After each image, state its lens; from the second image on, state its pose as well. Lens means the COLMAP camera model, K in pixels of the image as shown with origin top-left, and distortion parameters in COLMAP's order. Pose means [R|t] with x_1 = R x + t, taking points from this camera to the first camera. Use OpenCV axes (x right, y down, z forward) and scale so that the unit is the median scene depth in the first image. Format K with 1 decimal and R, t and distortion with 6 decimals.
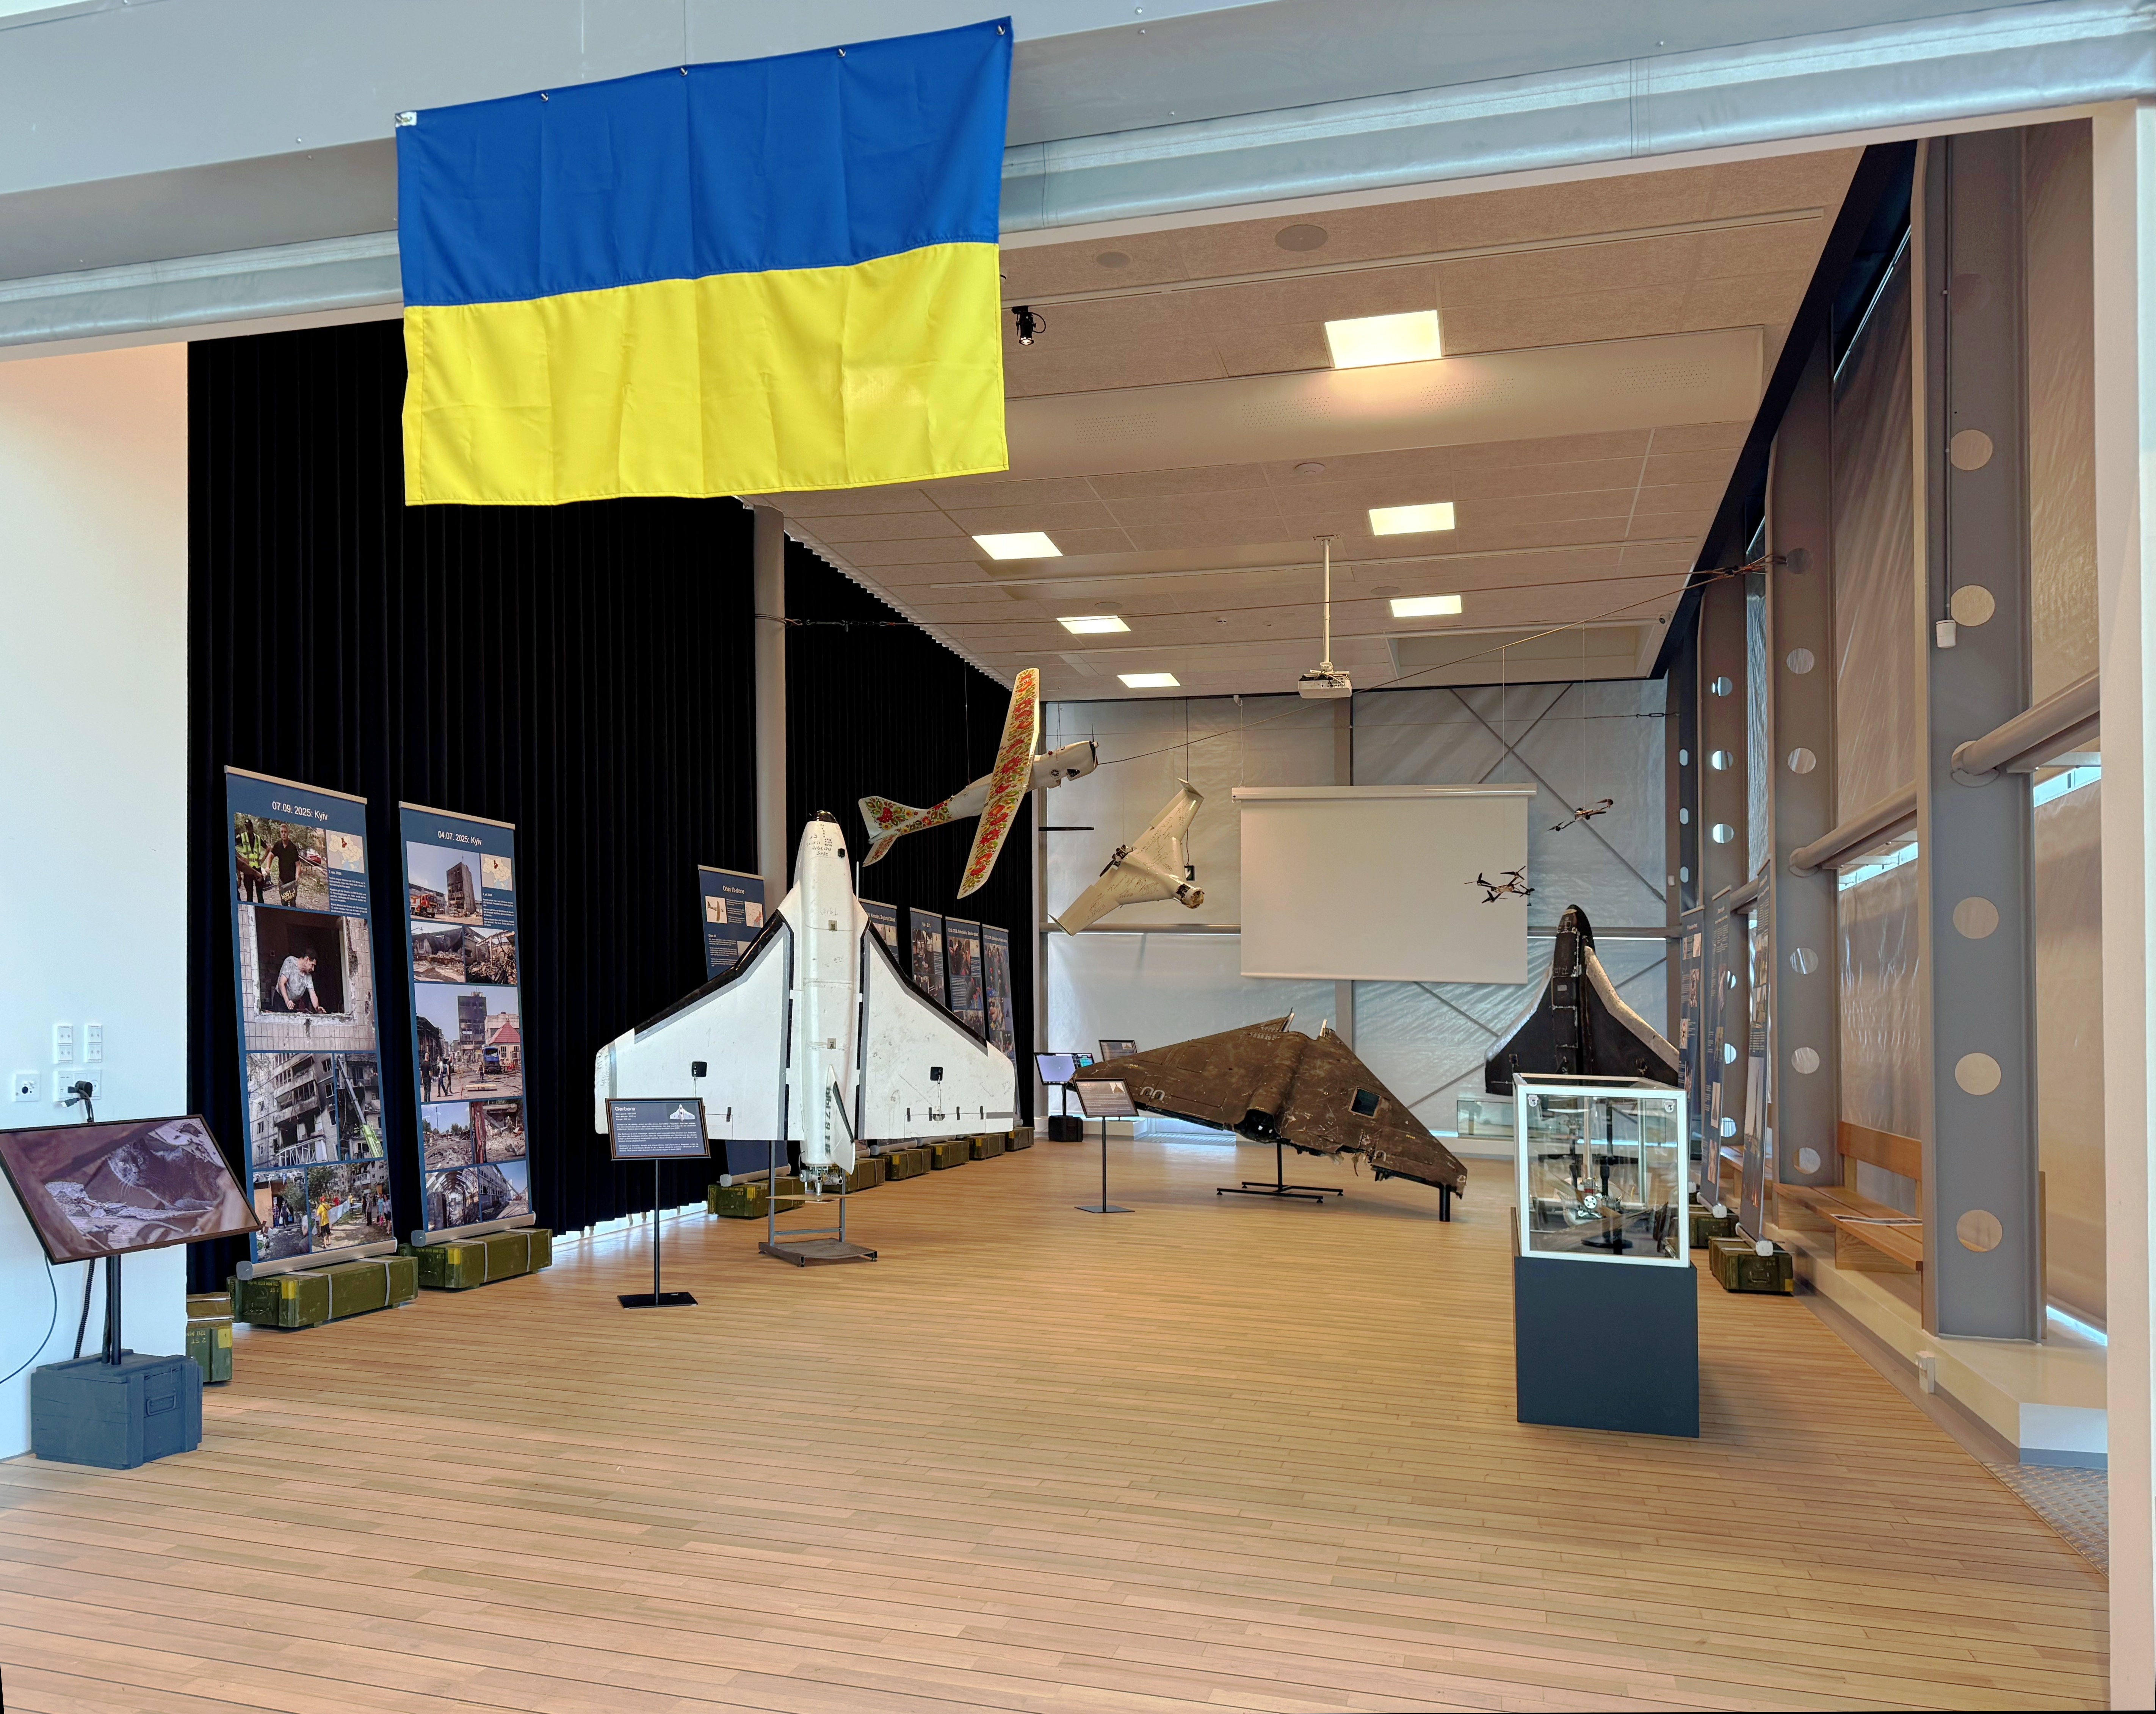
lens RADIAL K [[1520.0, 0, 1078.0], [0, 1520.0, 857.0], [0, 0, 1]] dist [0.001691, 0.000771]
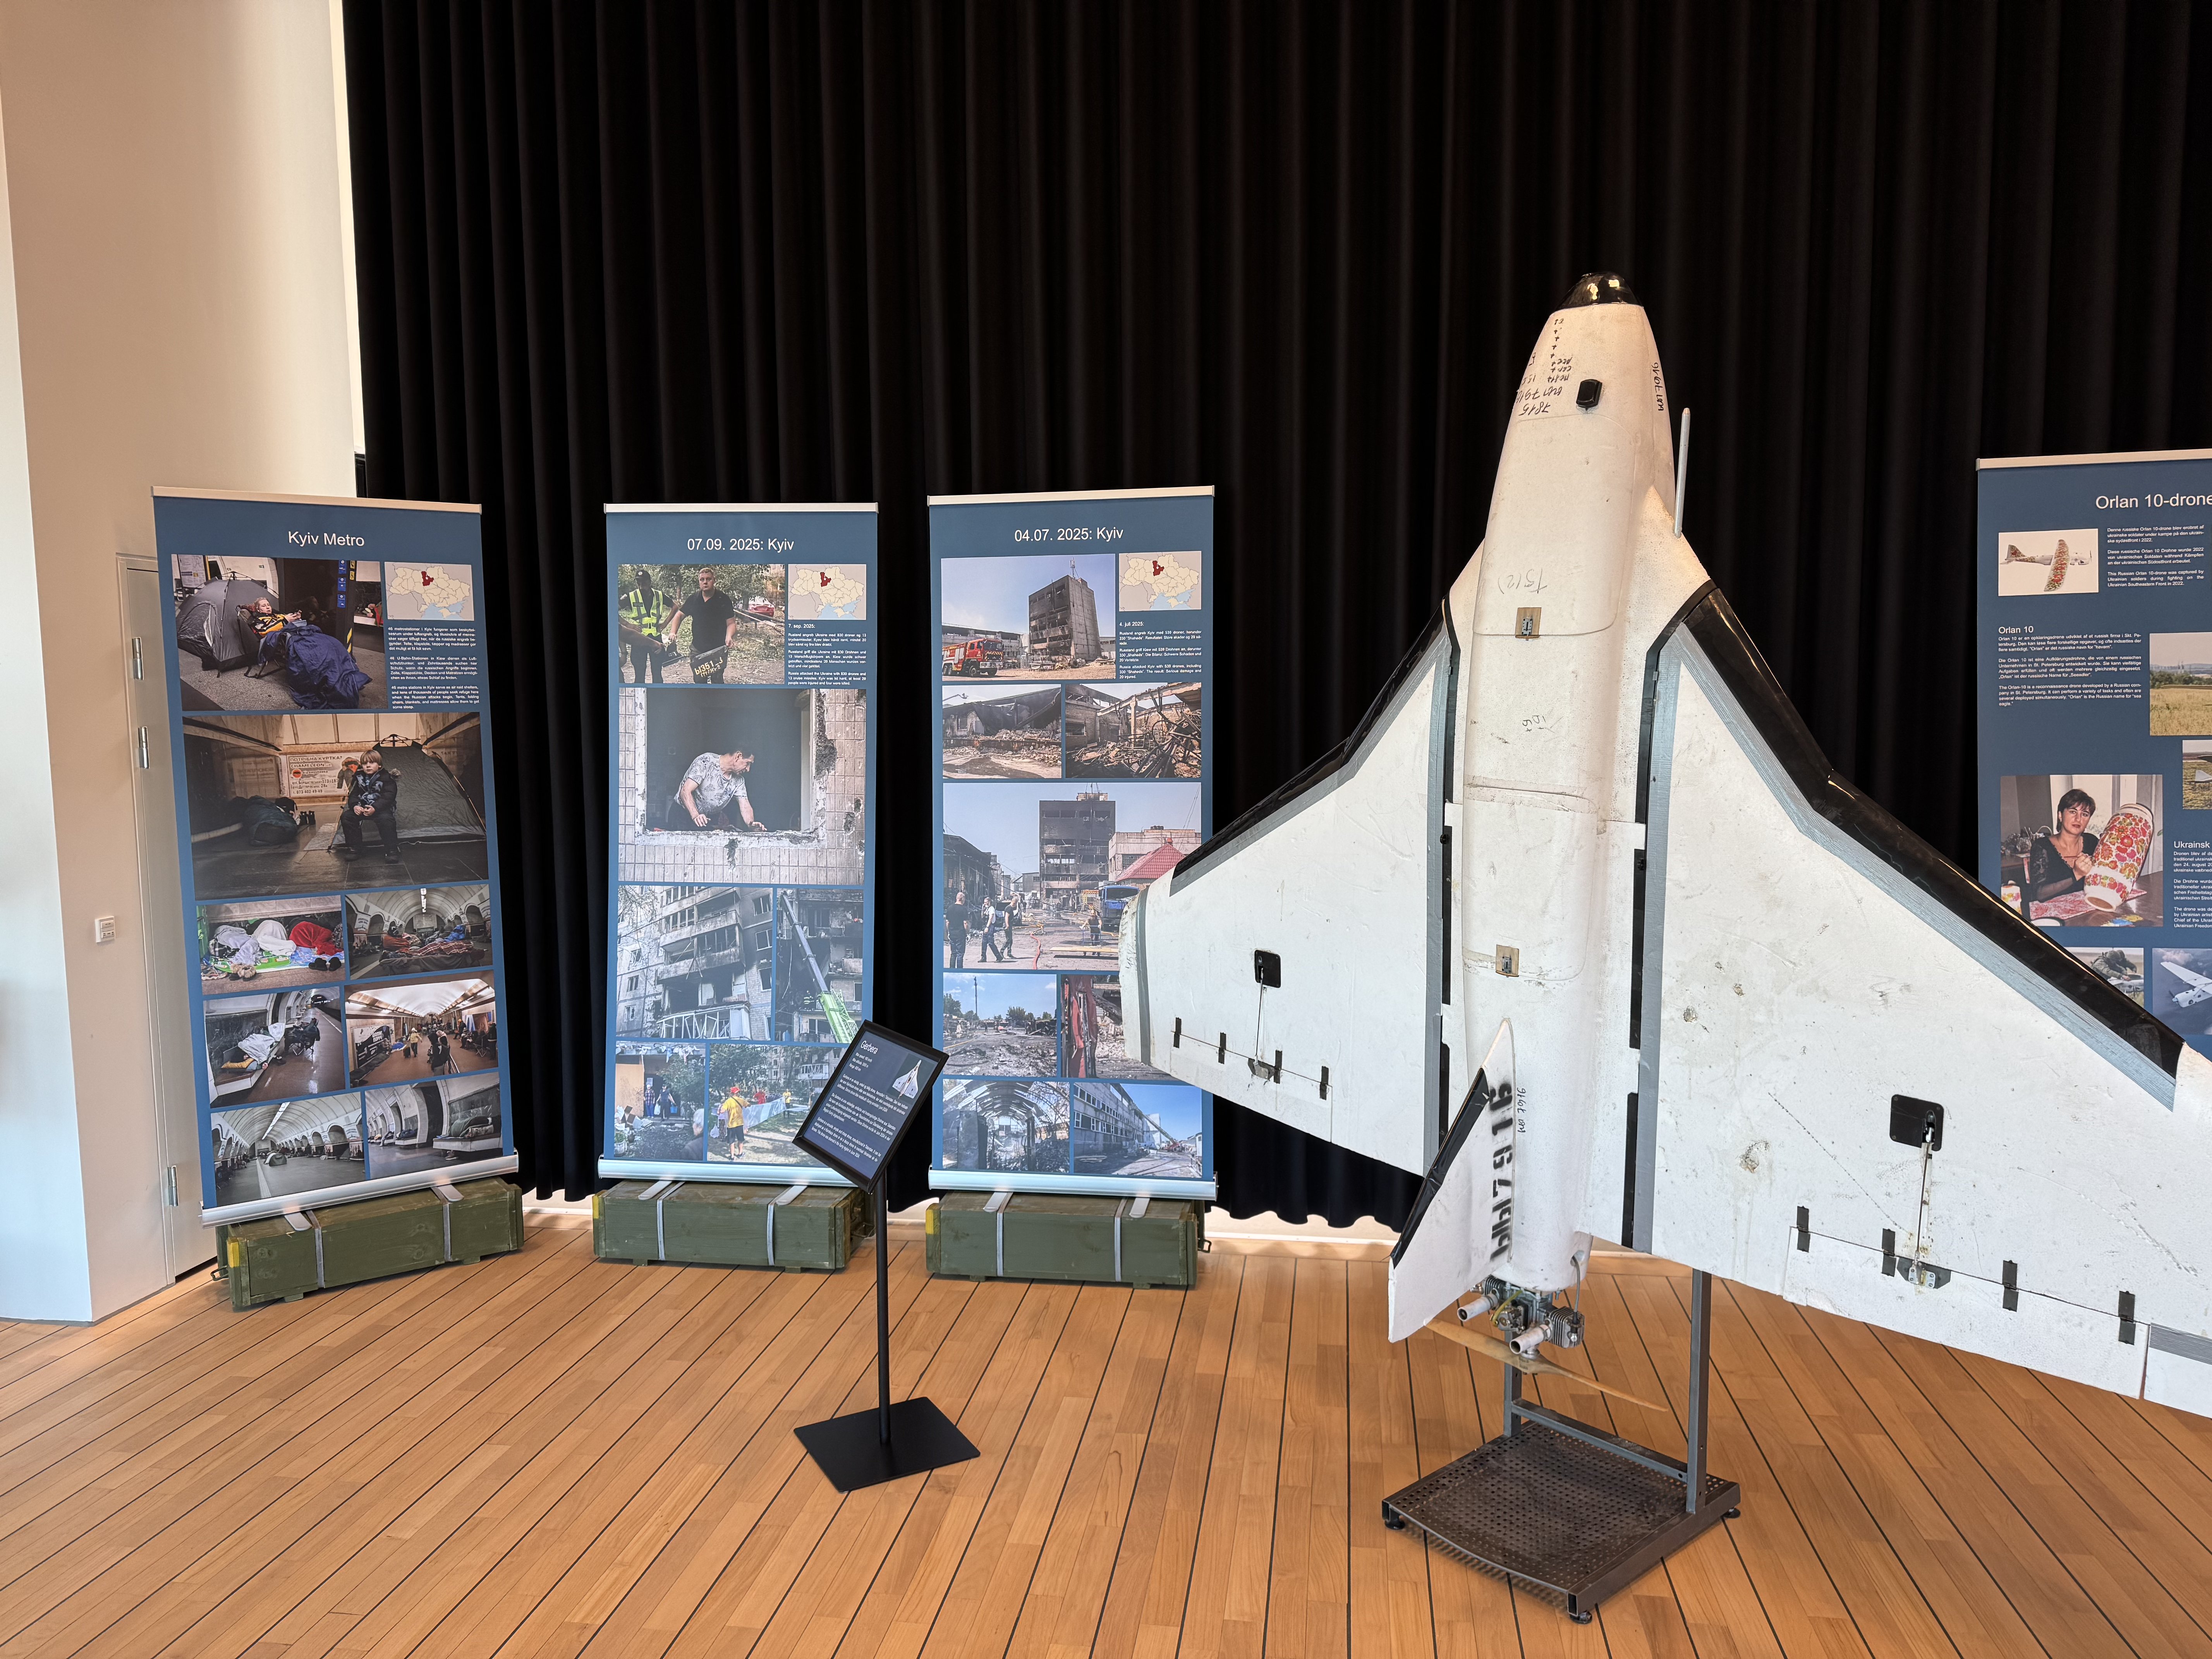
lens RADIAL K [[1521.8, 0, 1106.0], [0, 1521.8, 829.5], [0, 0, 1]] dist [0.139798, -0.139824]
pose [[0.114343, 0.074010, -0.990681, 0.222798], [0.121246, 0.988727, 0.087858, 0.057525], [0.986015, -0.130162, 0.104080, 1.059367]]
